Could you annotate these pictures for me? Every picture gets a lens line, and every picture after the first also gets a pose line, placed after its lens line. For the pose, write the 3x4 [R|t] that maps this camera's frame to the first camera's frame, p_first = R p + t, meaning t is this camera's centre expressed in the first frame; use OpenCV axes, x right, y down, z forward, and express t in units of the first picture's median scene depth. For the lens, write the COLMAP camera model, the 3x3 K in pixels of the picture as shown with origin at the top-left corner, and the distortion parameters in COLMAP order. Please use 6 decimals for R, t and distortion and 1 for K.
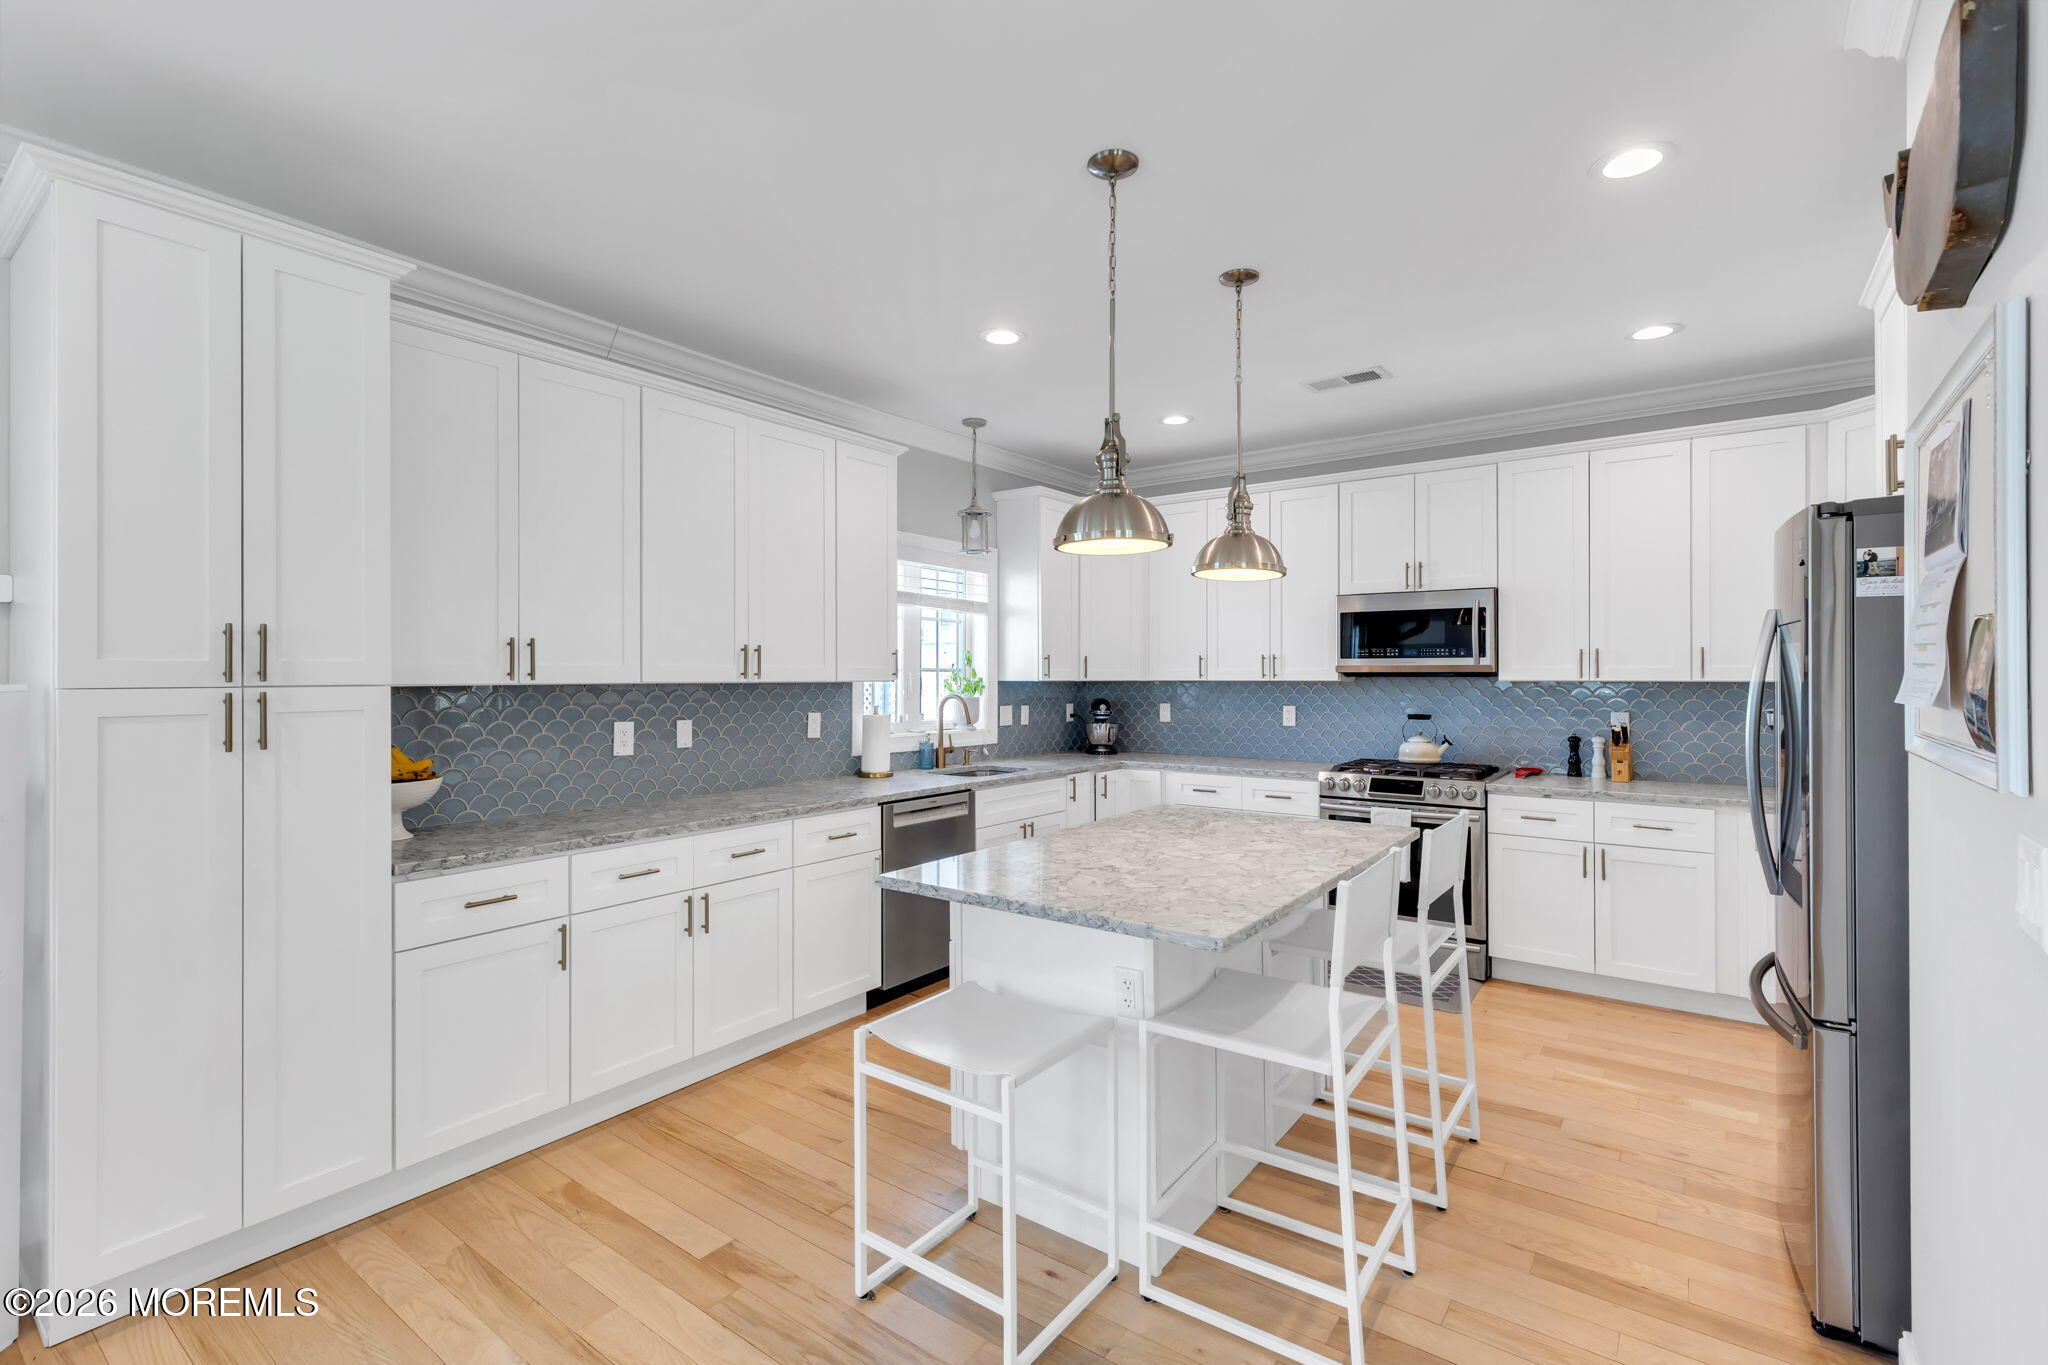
lens RADIAL K [[917.2, 0, 1026.8], [0, 917.2, 670.2], [0, 0, 1]] dist [0.008538, -0.003927]
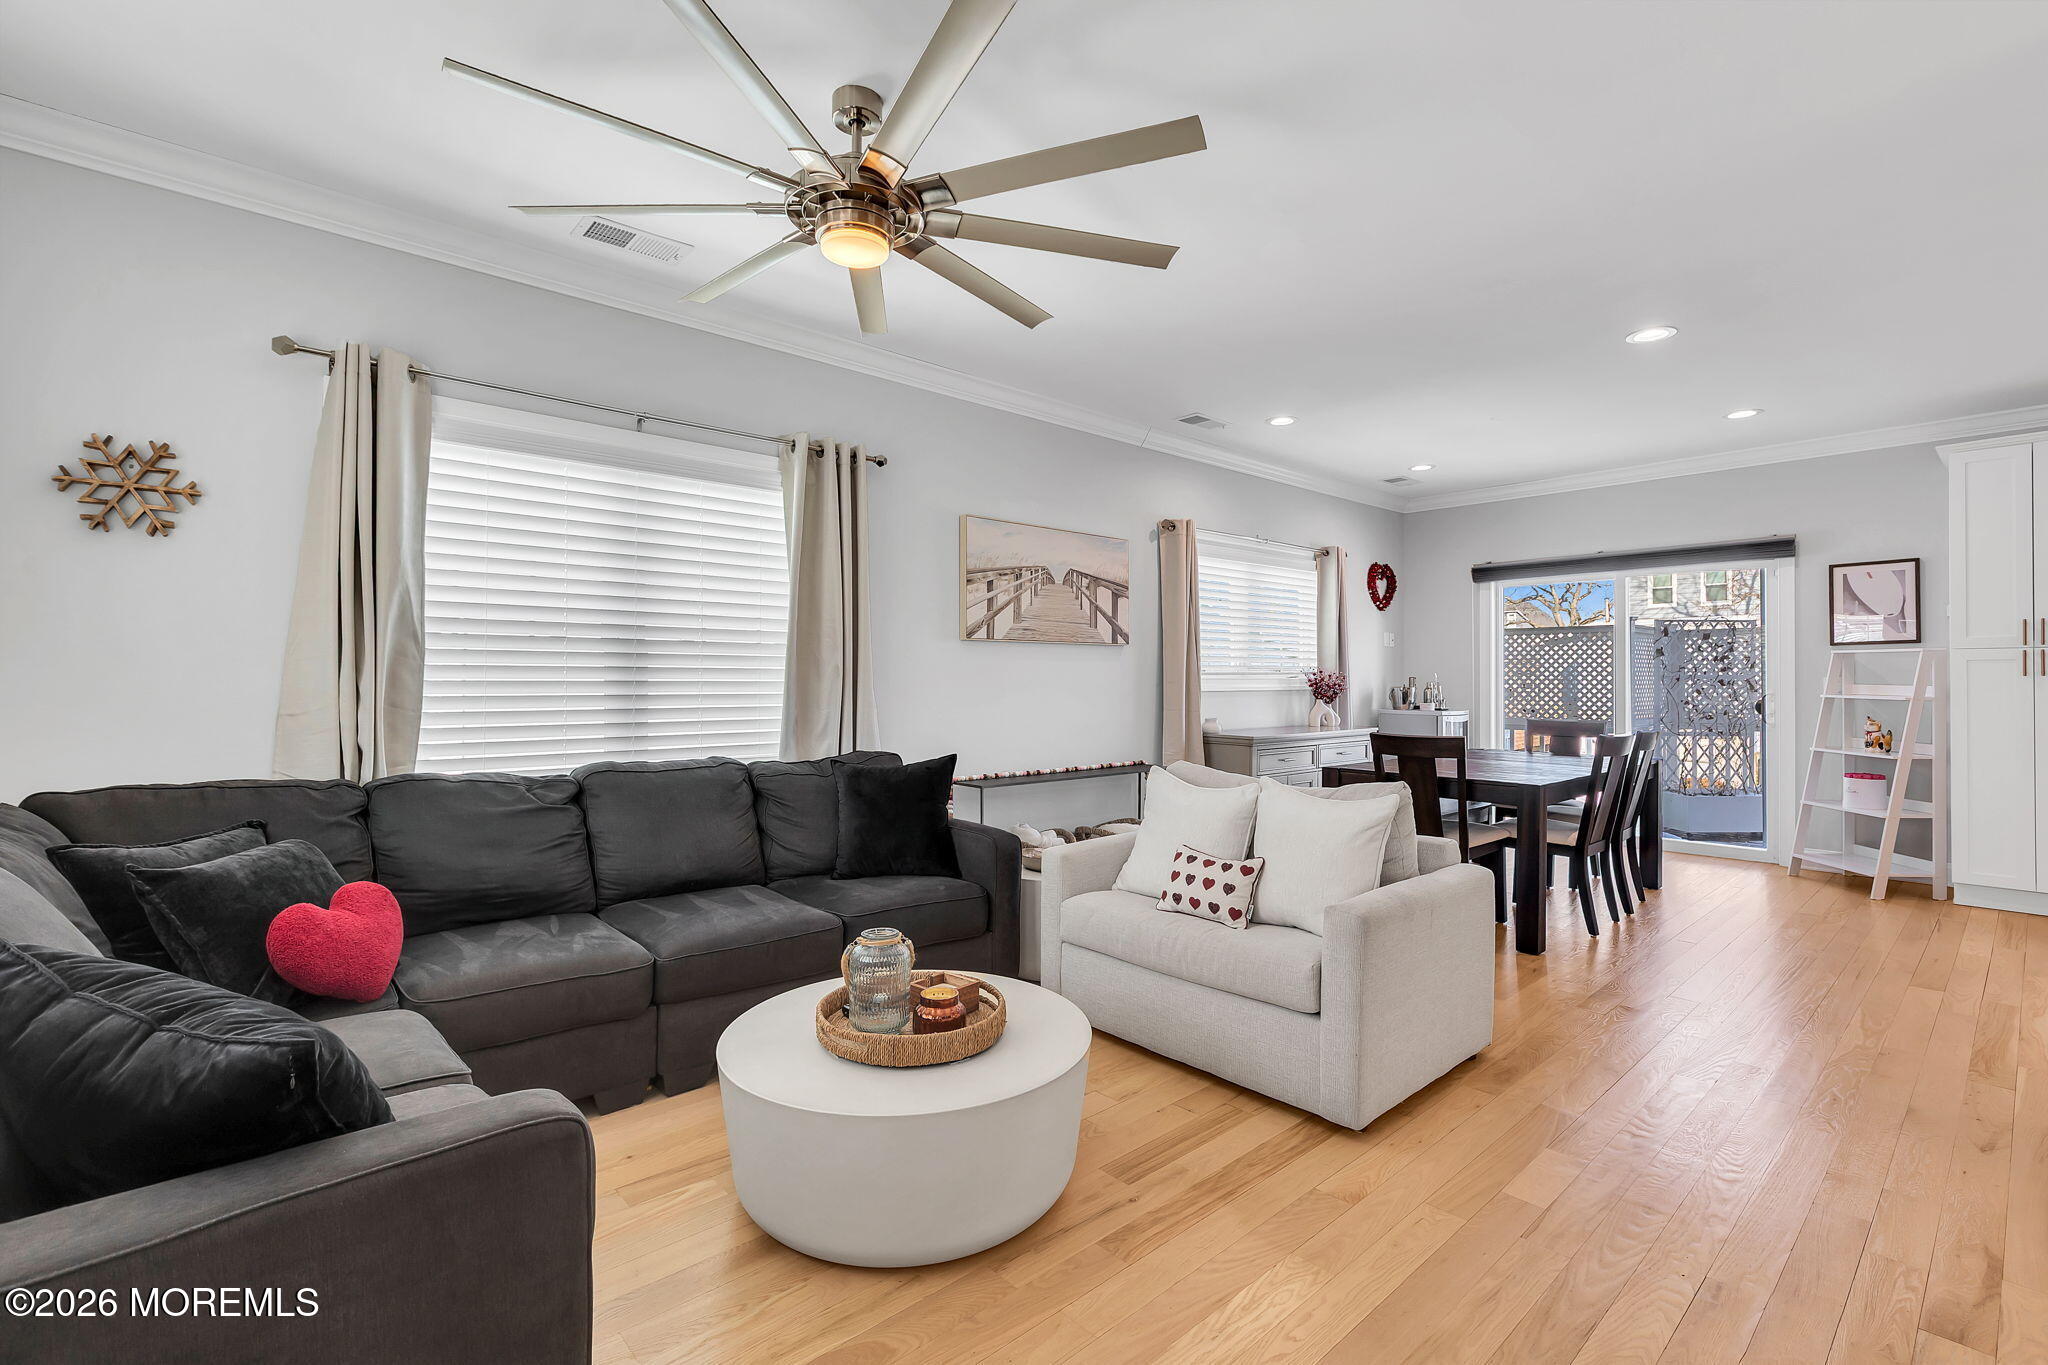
lens RADIAL K [[917.2, 0, 1022.3], [0, 917.2, 670.0], [0, 0, 1]] dist [0.008538, -0.003927]
pose [[-0.204464, -0.008929, -0.978833, 0.863789], [0.004191, 0.999941, -0.009997, 0.039784], [0.978865, -0.006146, -0.204414, -0.440624]]
